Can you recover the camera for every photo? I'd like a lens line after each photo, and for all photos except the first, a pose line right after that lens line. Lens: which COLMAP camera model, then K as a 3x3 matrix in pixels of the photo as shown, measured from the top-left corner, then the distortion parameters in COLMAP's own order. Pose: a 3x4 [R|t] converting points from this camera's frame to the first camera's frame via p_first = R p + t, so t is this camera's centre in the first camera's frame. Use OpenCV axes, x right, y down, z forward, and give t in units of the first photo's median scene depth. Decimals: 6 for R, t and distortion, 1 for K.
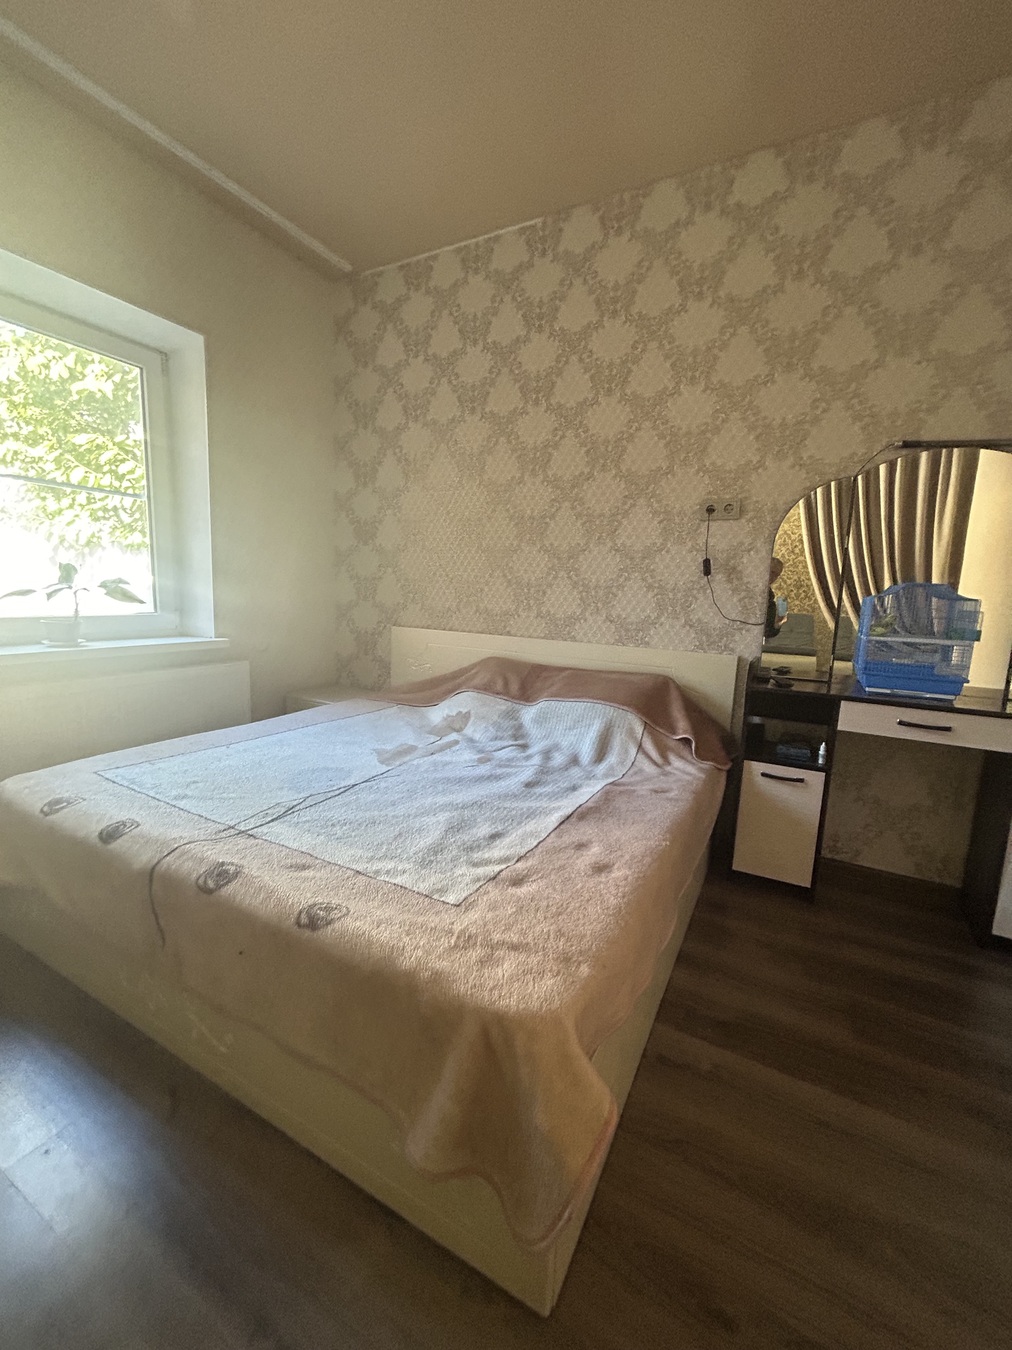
lens RADIAL K [[549.6, 0, 501.9], [0, 549.6, 675.3], [0, 0, 1]] dist [0.004597, -0.000873]
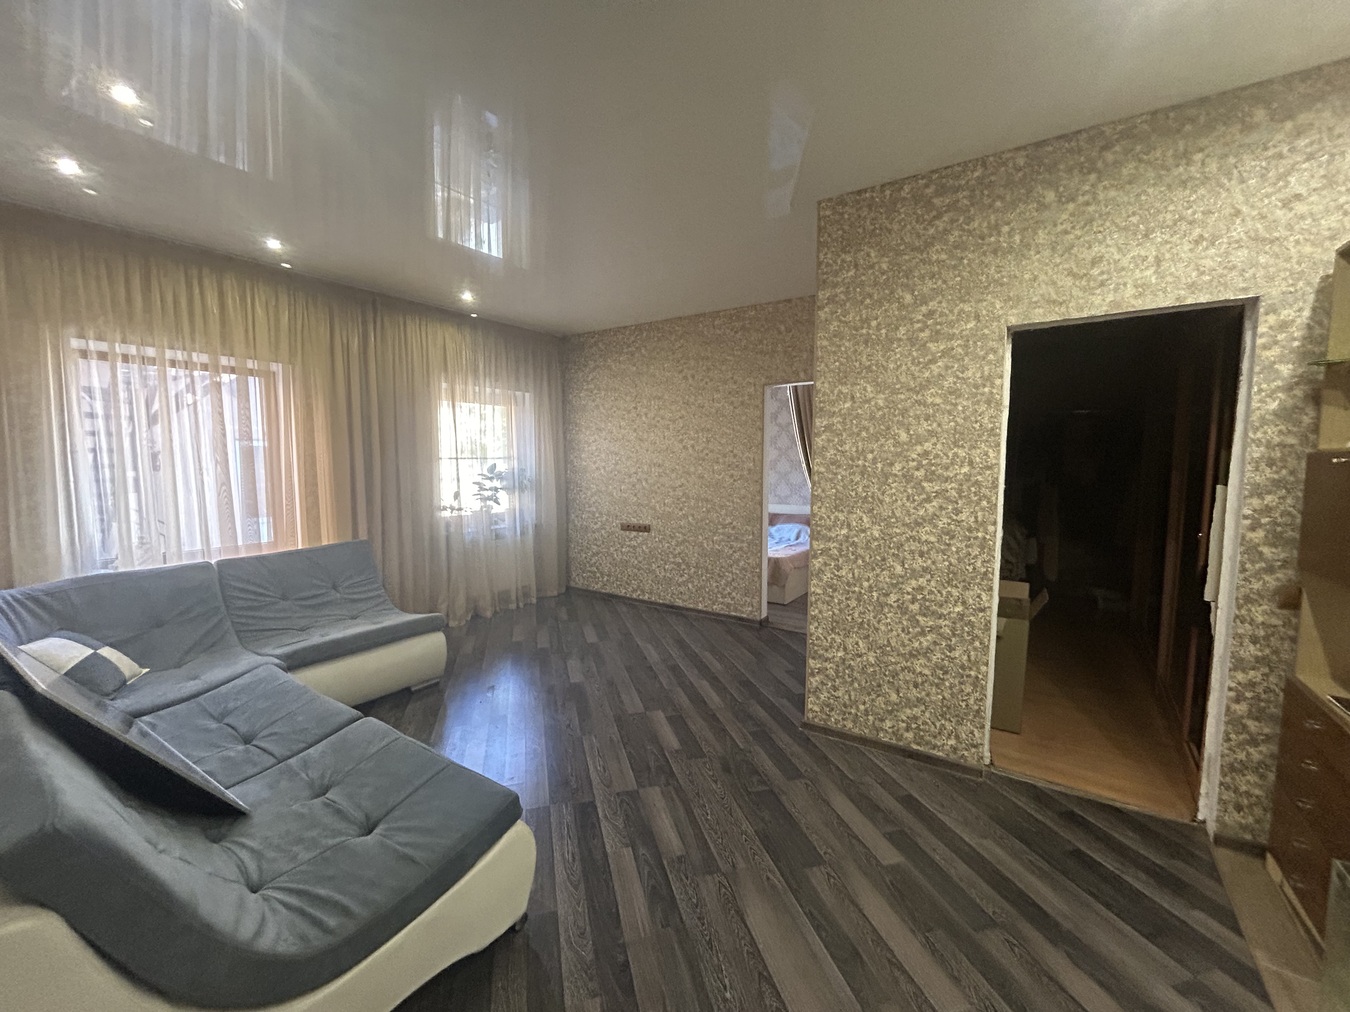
lens RADIAL K [[549.6, 0, 676.8], [0, 549.6, 505.4], [0, 0, 1]] dist [0.004597, -0.000873]
pose [[0.996074, -0.030700, -0.083028, -0.297730], [0.025871, 0.997945, -0.058627, 0.143478], [0.084657, 0.056249, 0.994821, -2.701317]]
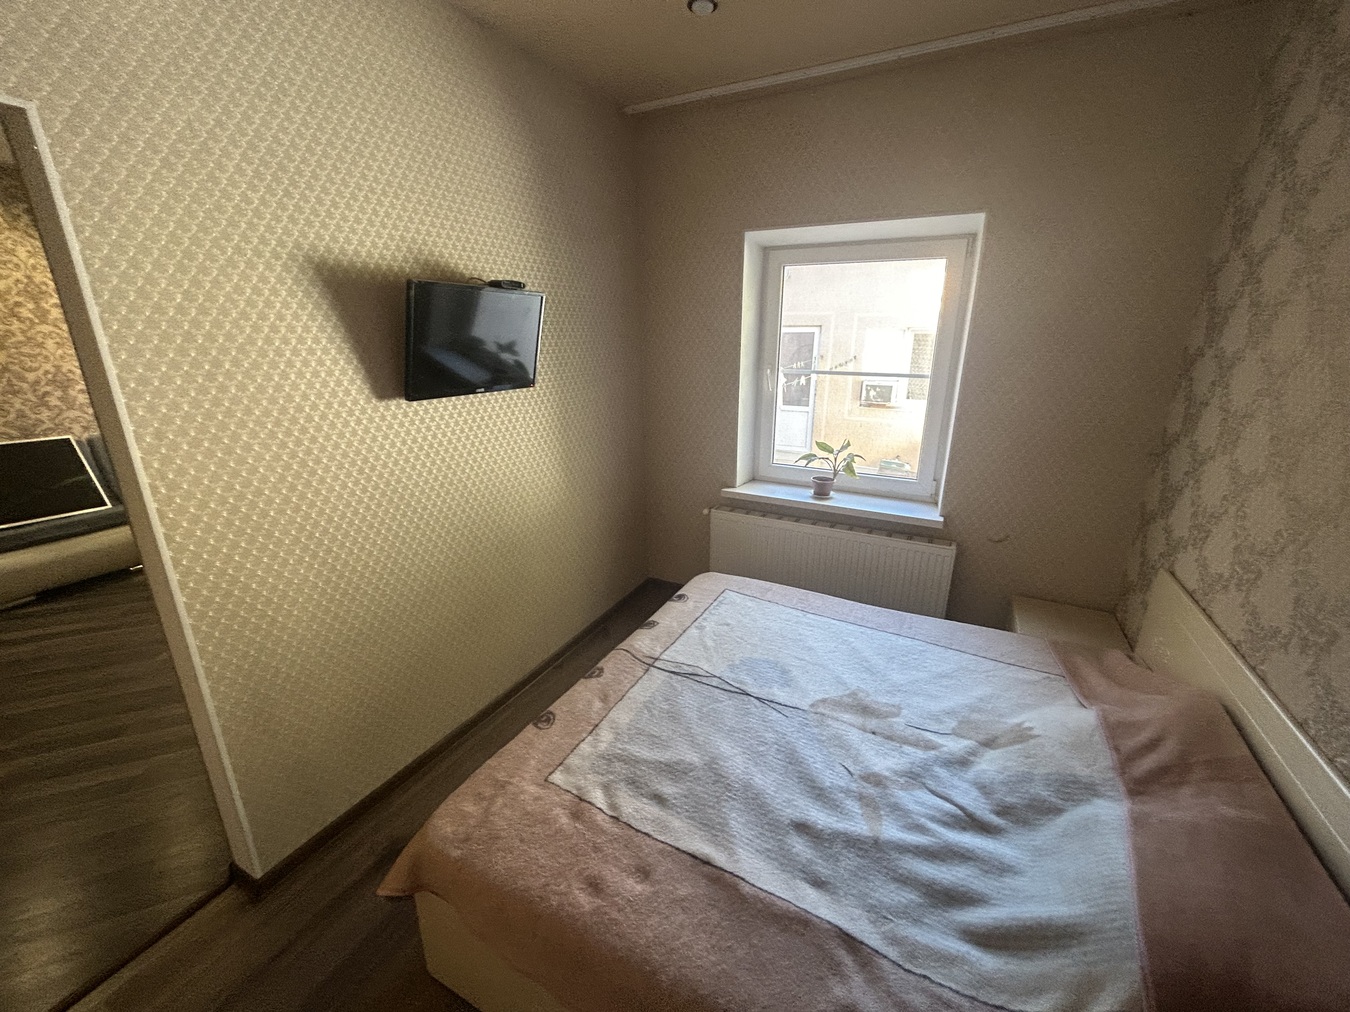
lens RADIAL K [[549.6, 0, 671.8], [0, 549.6, 504.2], [0, 0, 1]] dist [0.004597, -0.000873]
pose [[0.020636, 0.262081, -0.964825, 0.666917], [-0.150756, 0.954812, 0.256137, -0.408040], [0.988356, 0.140167, 0.059214, 0.673686]]
